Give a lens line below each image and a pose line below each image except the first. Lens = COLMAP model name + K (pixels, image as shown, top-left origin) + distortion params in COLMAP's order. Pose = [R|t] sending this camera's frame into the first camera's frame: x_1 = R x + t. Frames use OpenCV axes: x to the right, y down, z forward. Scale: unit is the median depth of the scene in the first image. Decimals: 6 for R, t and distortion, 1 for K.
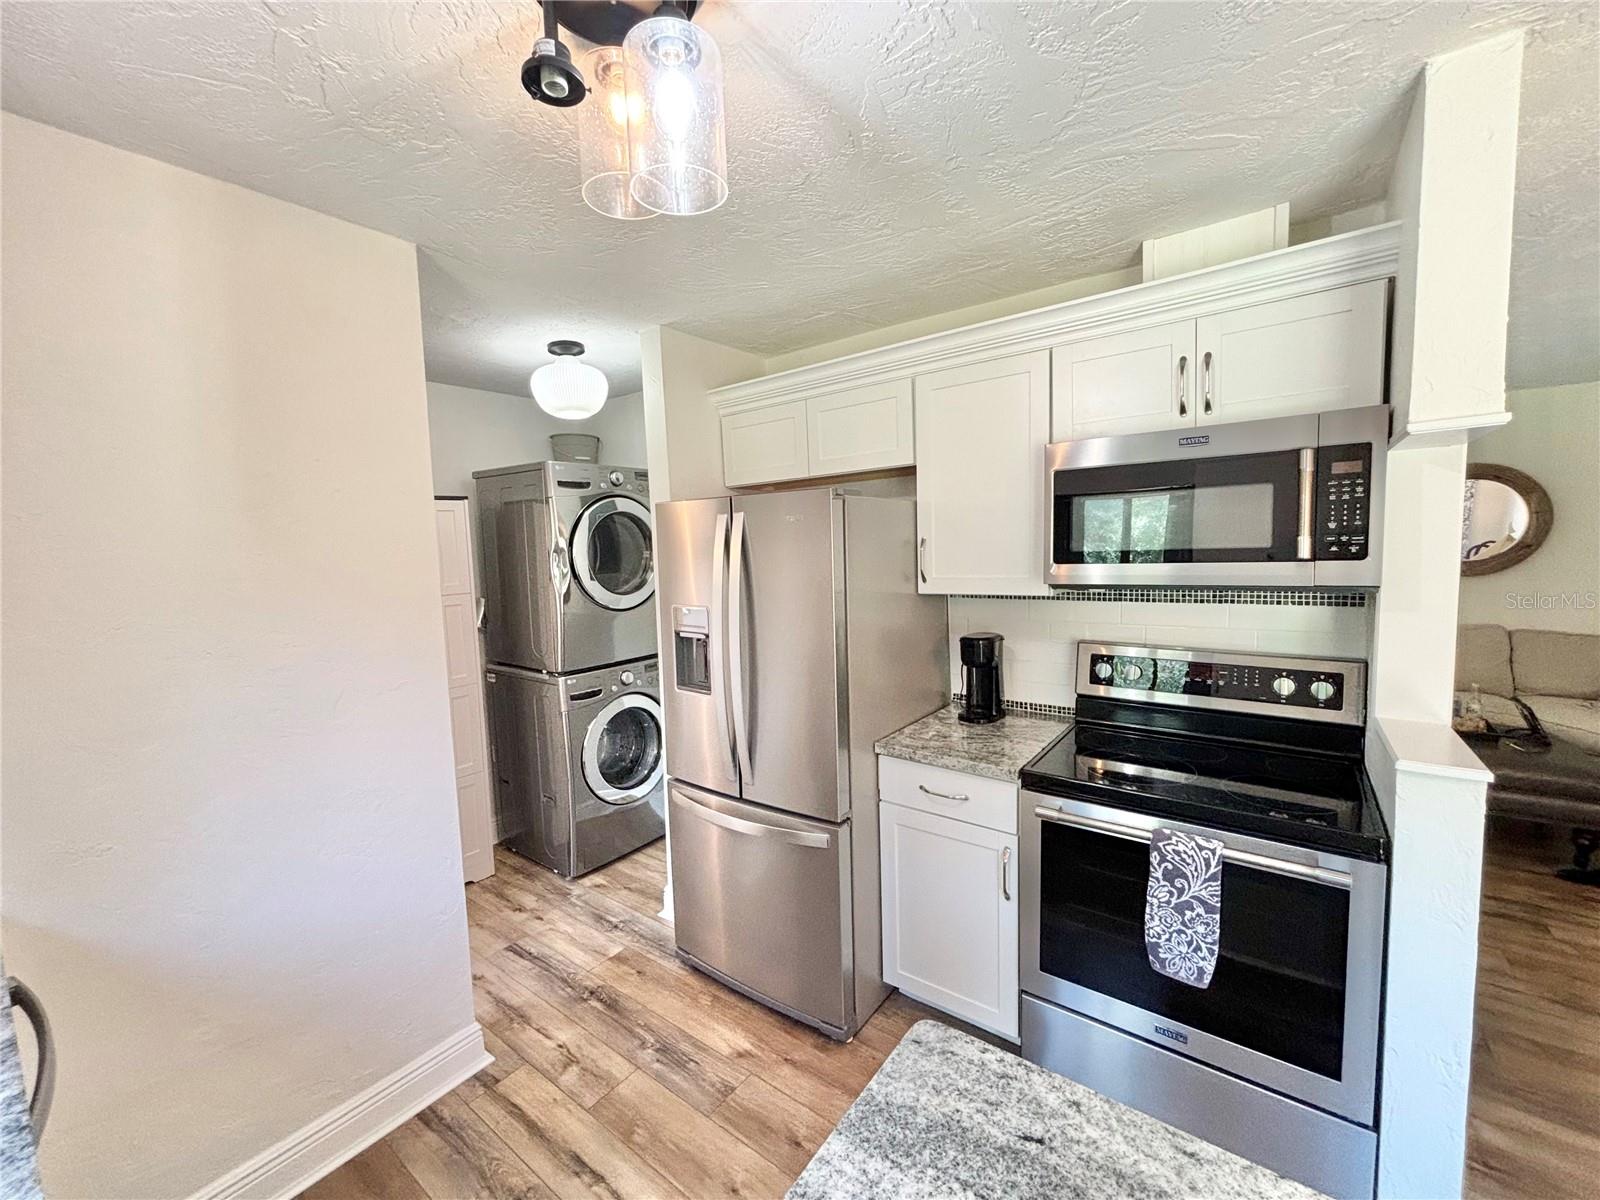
lens RADIAL K [[644.7, 0, 797.5], [0, 644.7, 599.9], [0, 0, 1]] dist [0.008070, -0.000390]
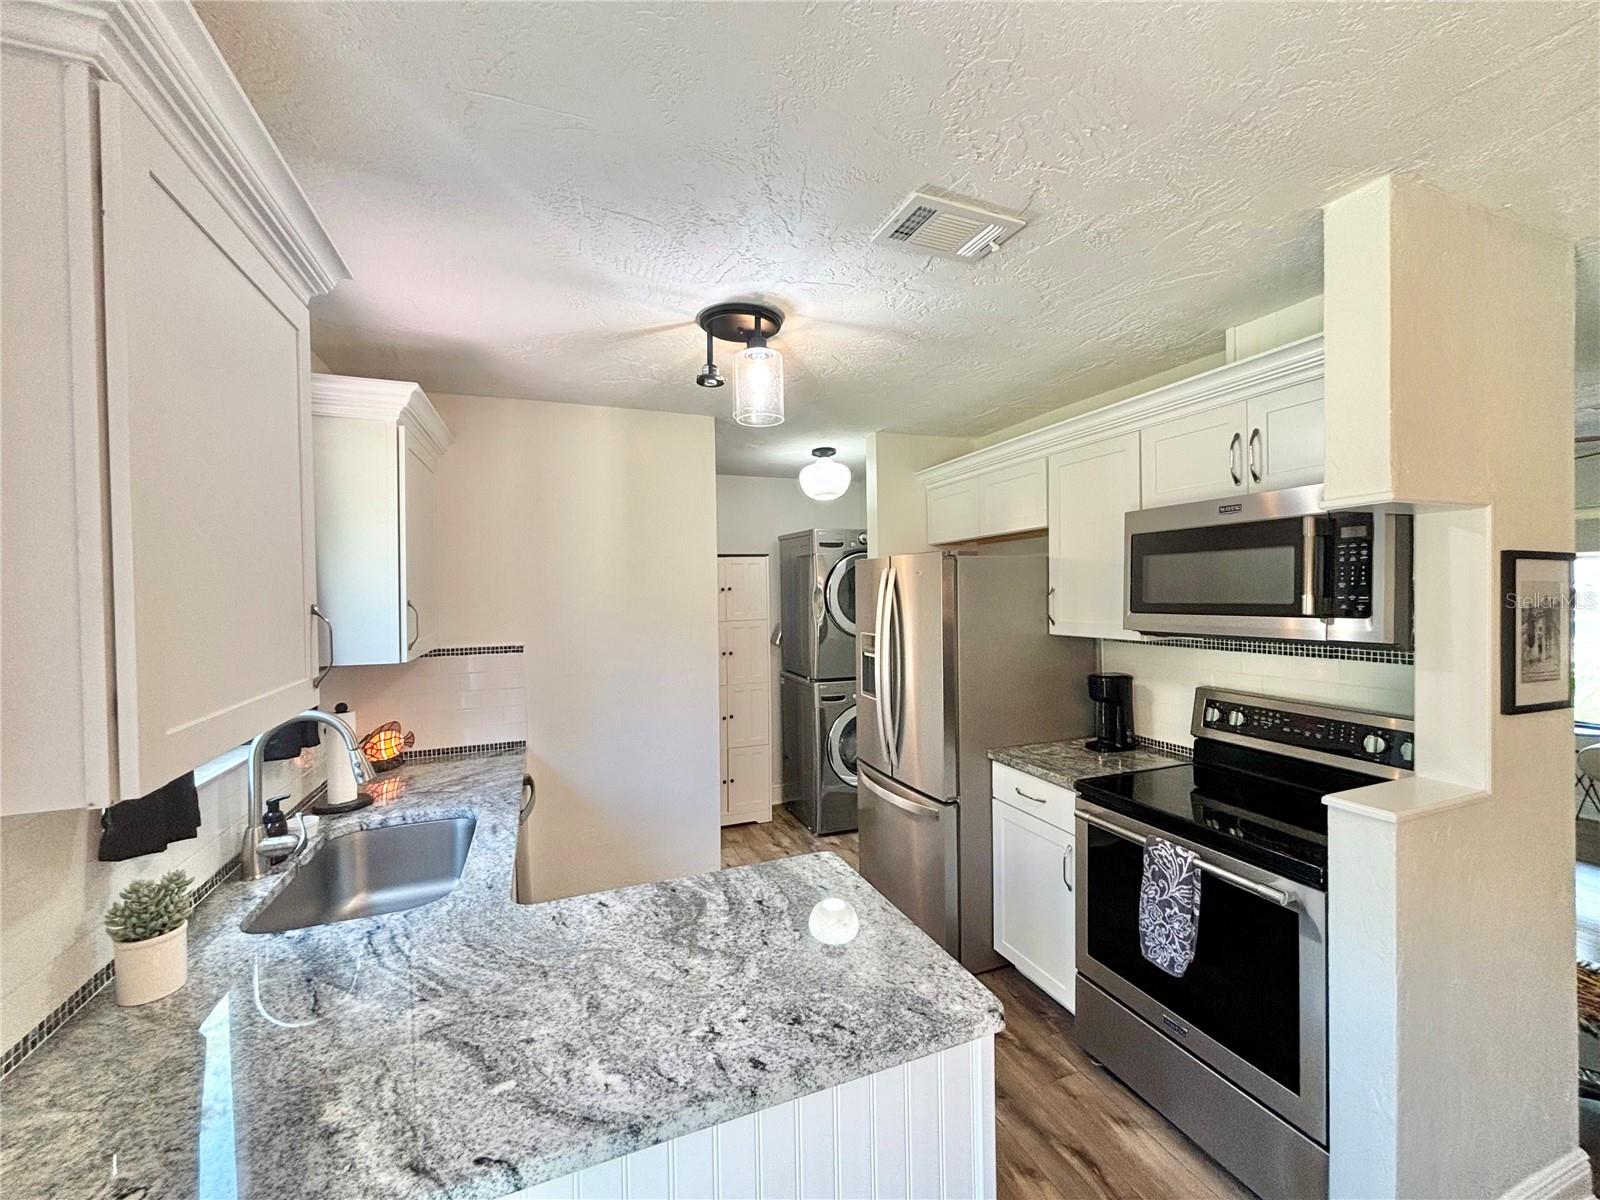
lens RADIAL K [[644.7, 0, 800.9], [0, 644.7, 599.6], [0, 0, 1]] dist [0.008070, -0.000390]
pose [[0.850877, 0.026621, -0.524690, 0.509273], [-0.058707, 0.997278, -0.044604, 0.007975], [0.522075, 0.068755, 0.850124, -0.313532]]
